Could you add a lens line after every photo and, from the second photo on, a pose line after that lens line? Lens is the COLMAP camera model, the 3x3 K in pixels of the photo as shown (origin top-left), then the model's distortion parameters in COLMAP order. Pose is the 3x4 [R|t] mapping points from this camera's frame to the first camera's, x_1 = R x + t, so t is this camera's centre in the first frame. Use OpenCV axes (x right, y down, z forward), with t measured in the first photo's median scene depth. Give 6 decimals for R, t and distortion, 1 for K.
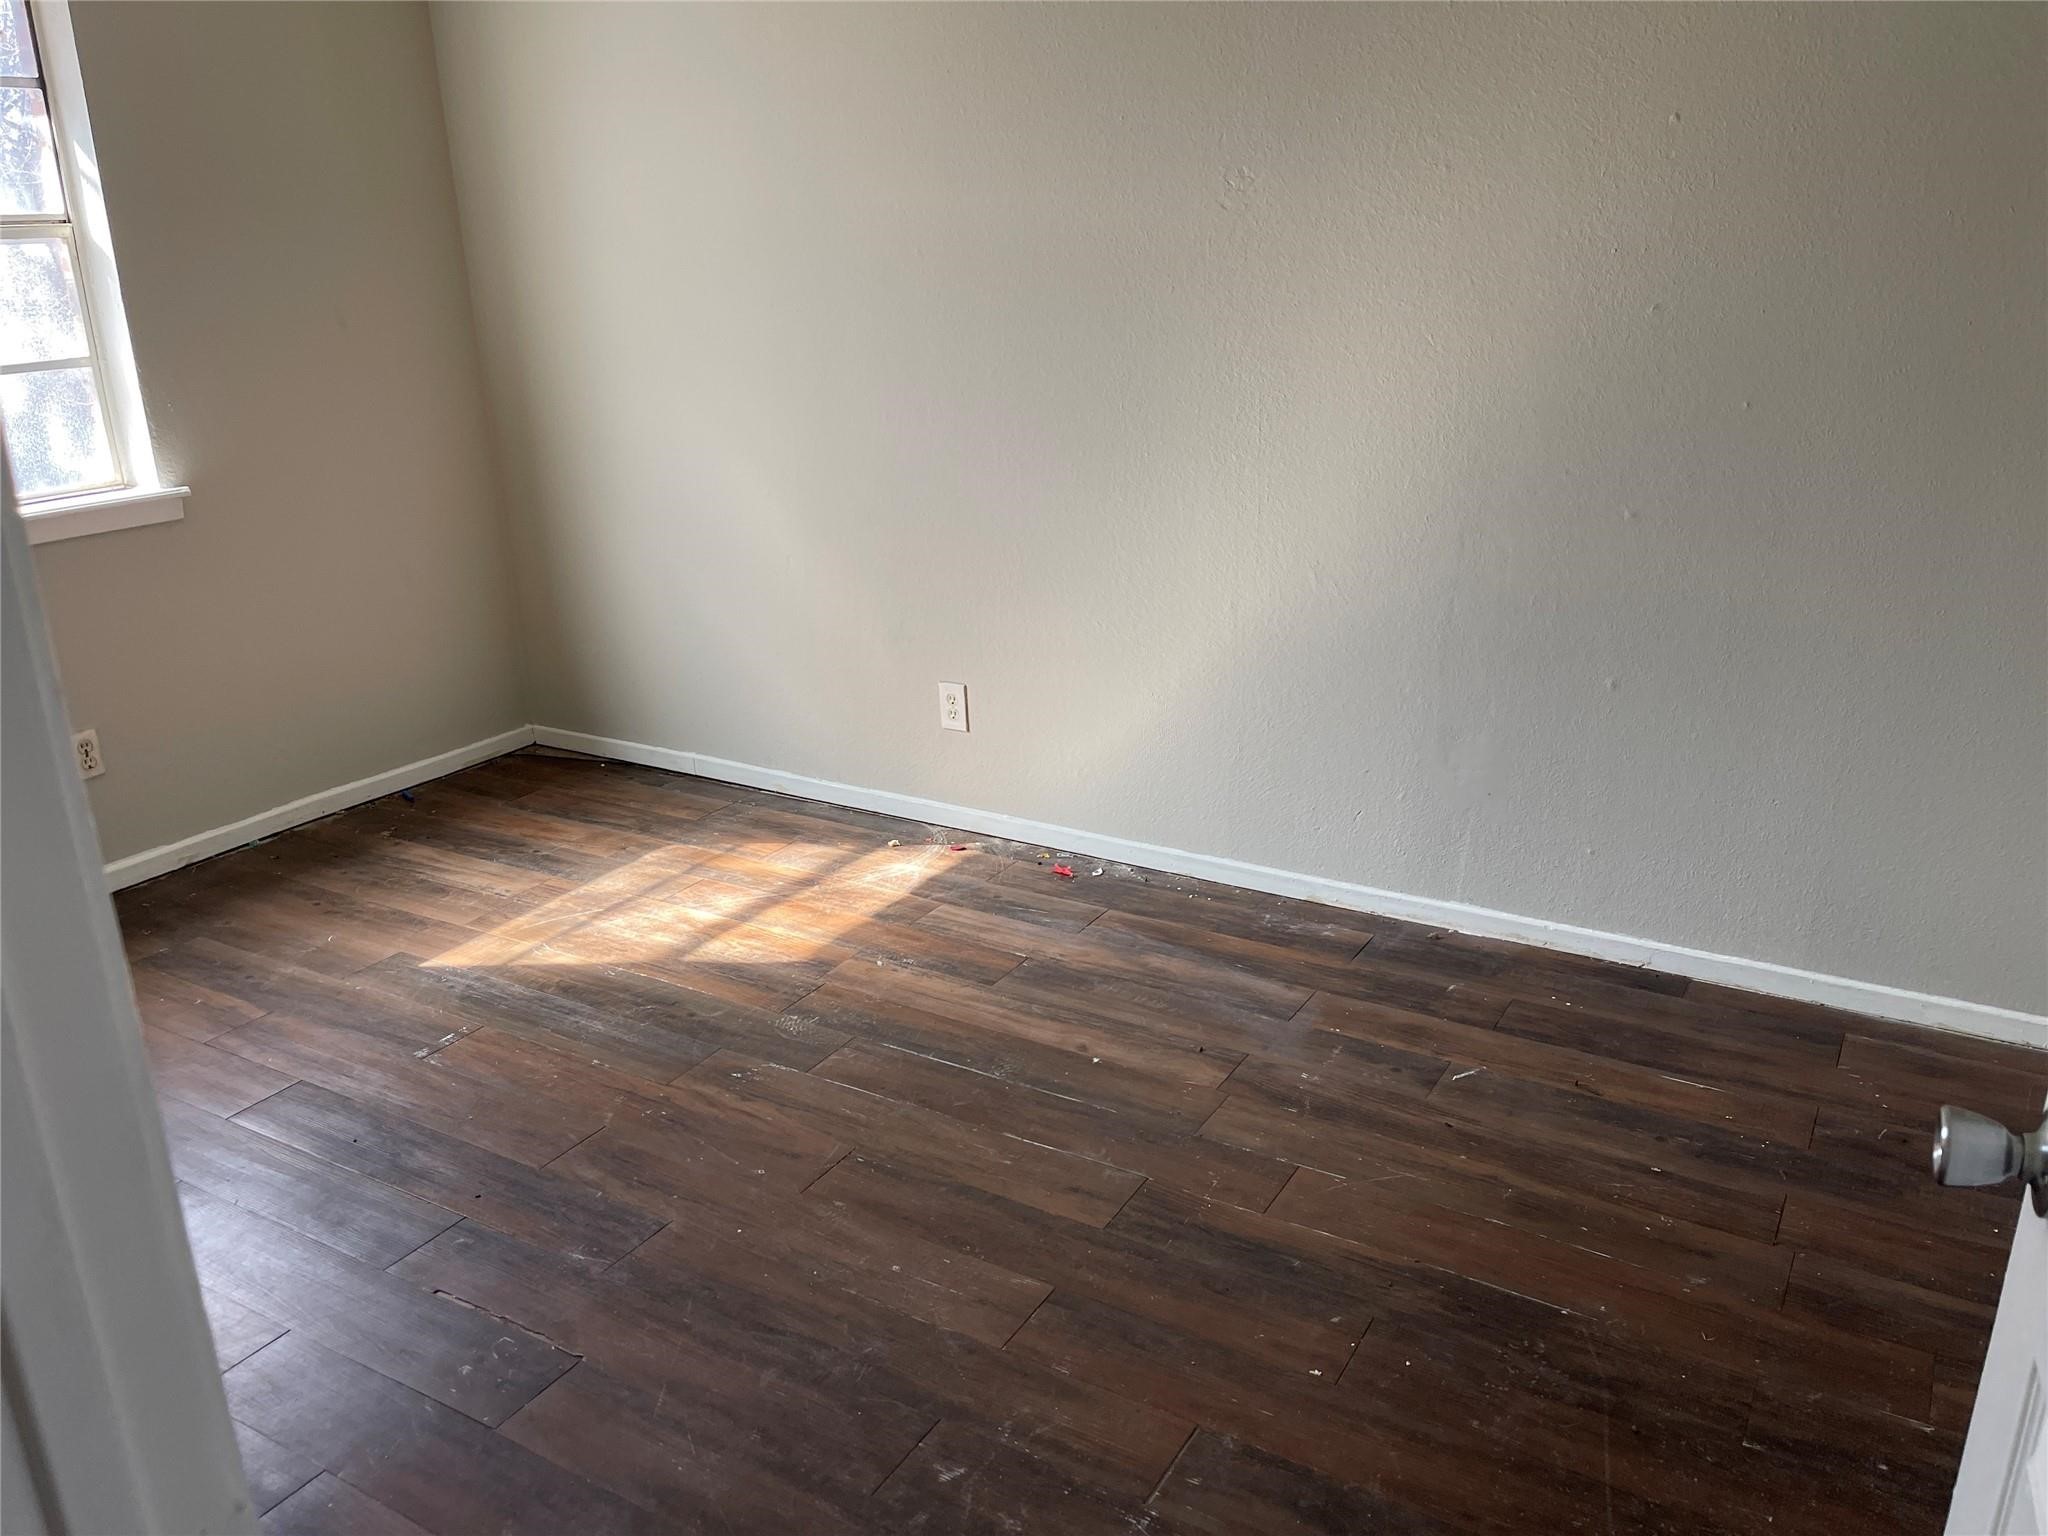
lens RADIAL K [[1526.9, 0, 1036.6], [0, 1526.9, 768.4], [0, 0, 1]] dist [0.063108, -0.001039]
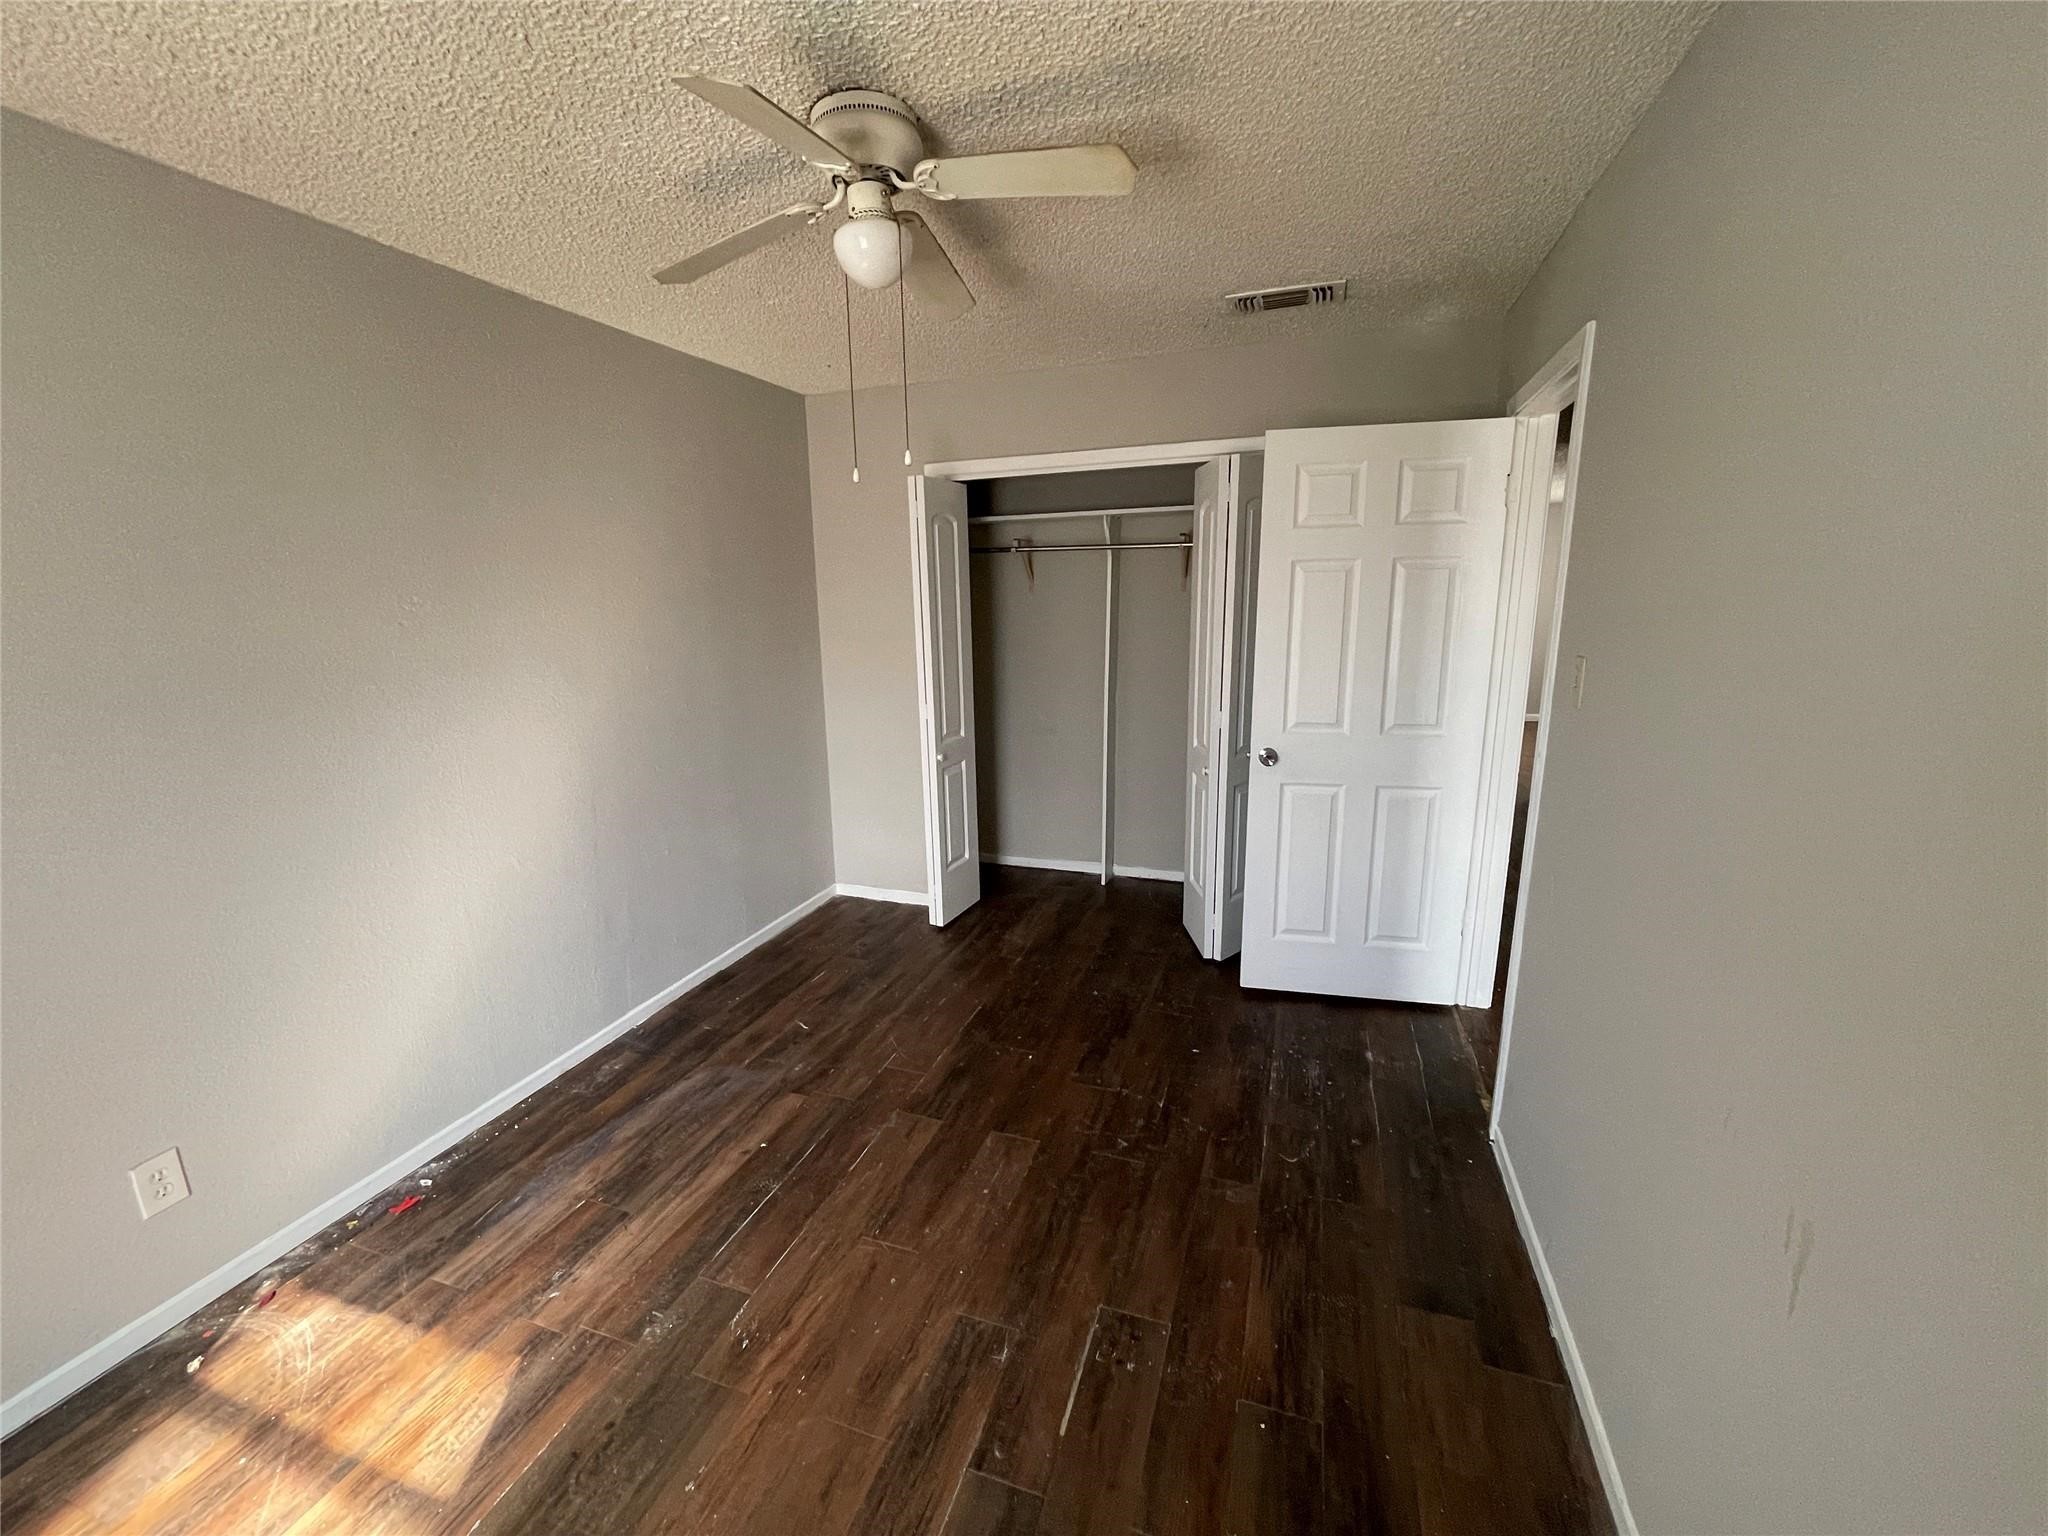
lens RADIAL K [[818.1, 0, 1012.1], [0, 818.1, 773.5], [0, 0, 1]] dist [0.001255, -0.000058]
pose [[-0.171914, -0.199002, 0.964802, -0.672403], [0.350095, 0.903107, 0.248658, -0.246273], [-0.920803, 0.380521, -0.085587, 0.642132]]
